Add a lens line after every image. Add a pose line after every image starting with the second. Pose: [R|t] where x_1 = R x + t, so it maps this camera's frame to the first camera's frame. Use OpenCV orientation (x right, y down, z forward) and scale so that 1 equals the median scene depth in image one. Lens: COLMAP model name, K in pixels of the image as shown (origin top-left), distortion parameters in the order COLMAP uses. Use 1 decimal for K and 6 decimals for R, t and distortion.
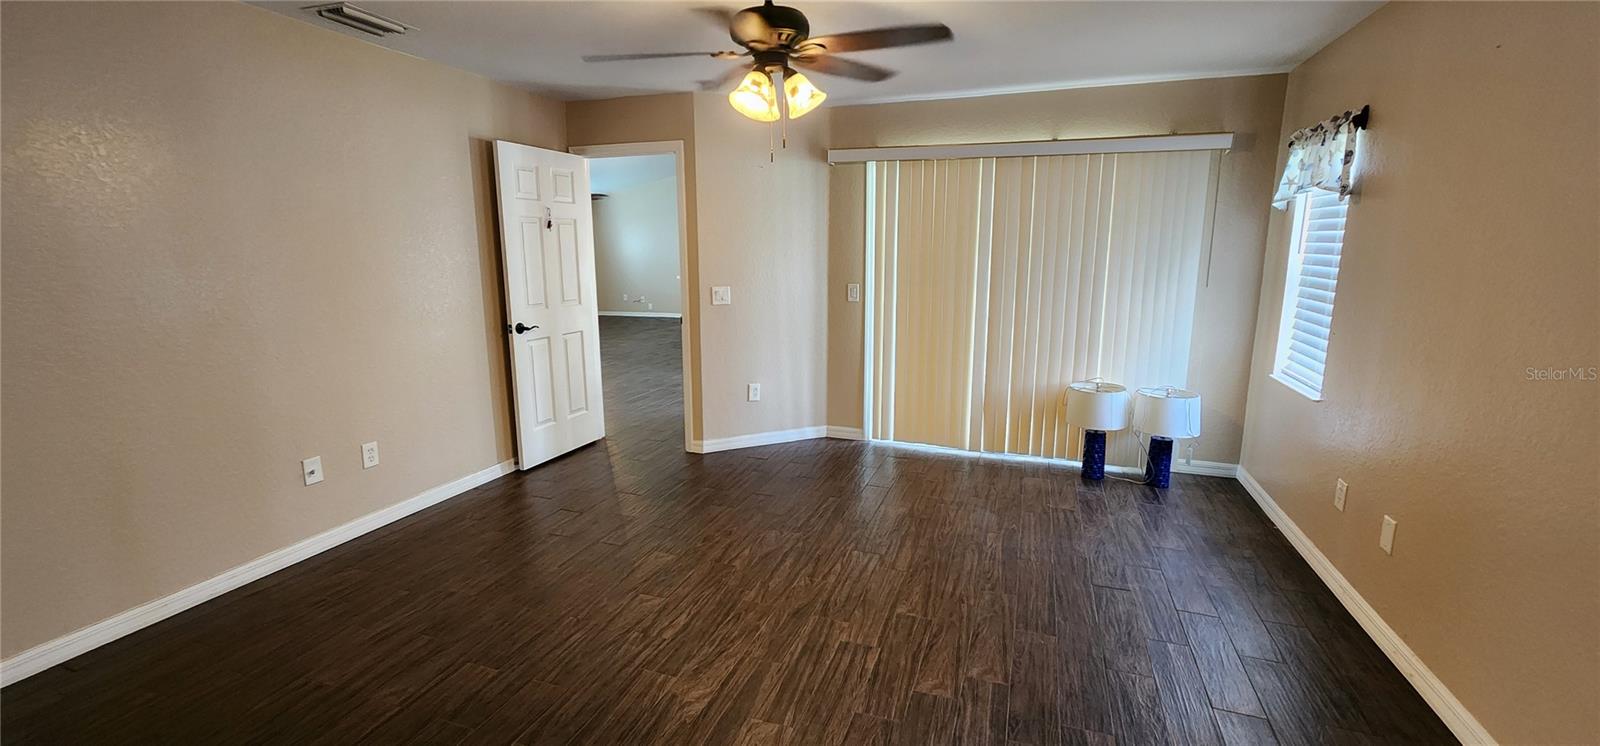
lens RADIAL K [[653.8, 0, 799.9], [0, 653.8, 363.1], [0, 0, 1]] dist [-0.001879, -0.000338]
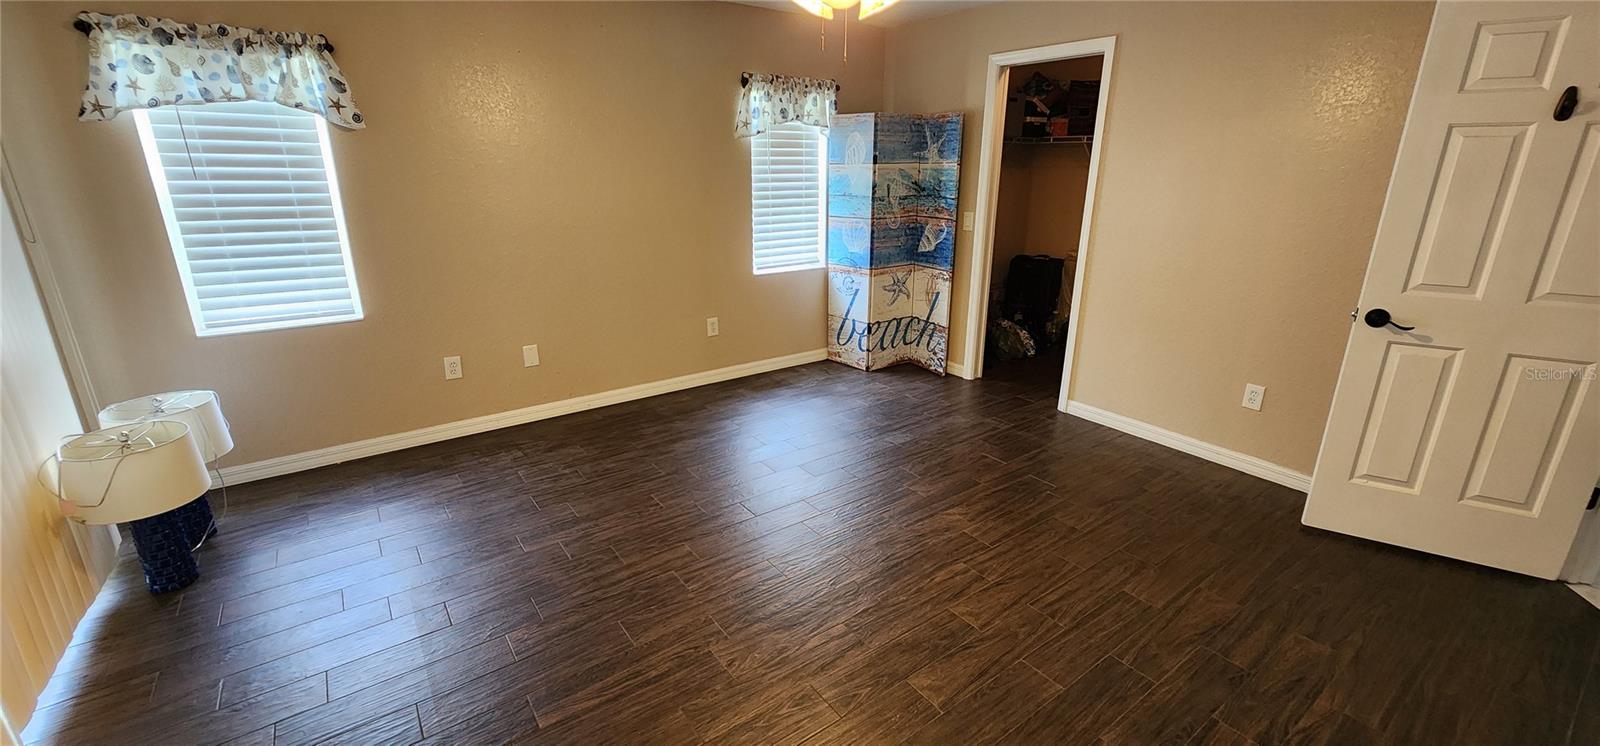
lens RADIAL K [[653.8, 0, 799.9], [0, 653.8, 363.1], [0, 0, 1]] dist [-0.001879, -0.000338]
pose [[-0.828411, -0.165991, 0.534960, -0.493927], [0.092641, 0.901322, 0.423126, -0.333423], [-0.552407, 0.400081, -0.731288, 1.776962]]
